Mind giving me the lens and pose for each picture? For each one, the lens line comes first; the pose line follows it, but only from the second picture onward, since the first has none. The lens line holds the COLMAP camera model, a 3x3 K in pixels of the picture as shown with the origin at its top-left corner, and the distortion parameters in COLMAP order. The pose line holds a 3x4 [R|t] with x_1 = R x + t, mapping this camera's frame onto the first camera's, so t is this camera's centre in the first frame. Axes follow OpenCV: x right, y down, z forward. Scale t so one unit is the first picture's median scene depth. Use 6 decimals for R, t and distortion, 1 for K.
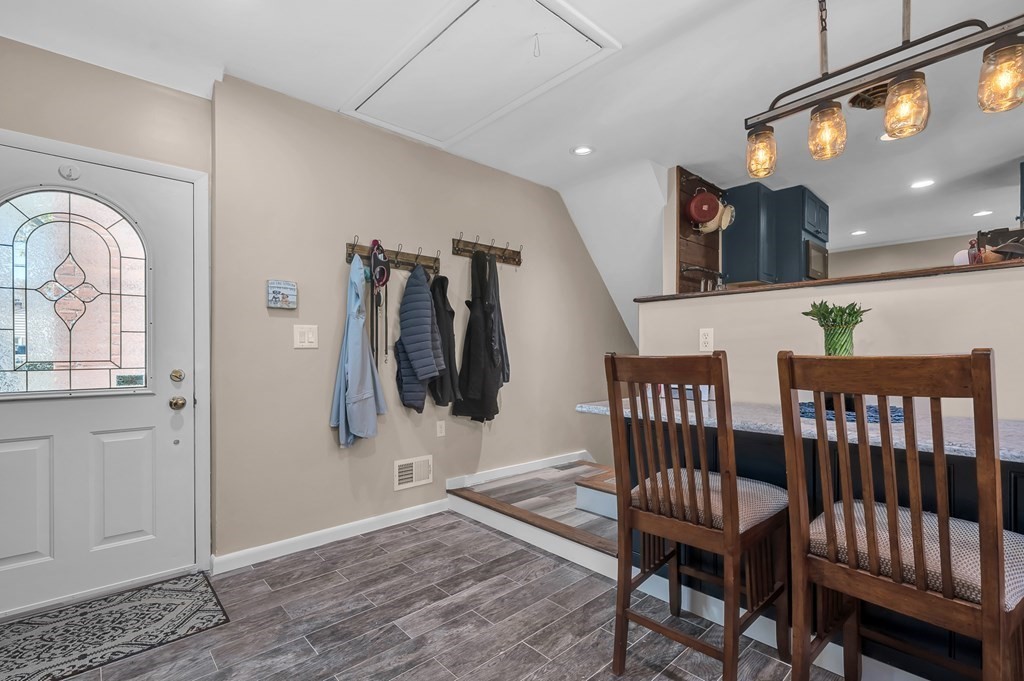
lens RADIAL K [[468.8, 0, 513.0], [0, 468.8, 347.7], [0, 0, 1]] dist [-0.002226, -0.001370]
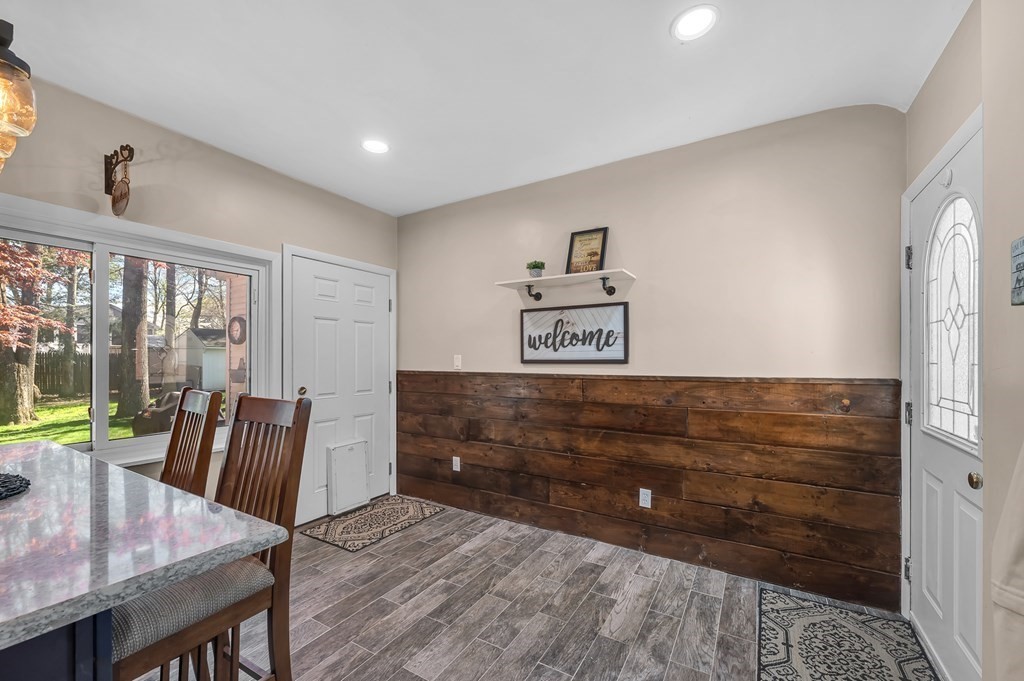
lens RADIAL K [[408.5, 0, 514.7], [0, 408.5, 359.6], [0, 0, 1]] dist [0.001691, 0.000584]
pose [[-0.957679, 0.018919, -0.287215, -0.827478], [0.019553, 0.999809, 0.000661, -0.040794], [0.287172, -0.004983, -0.957866, 2.345595]]
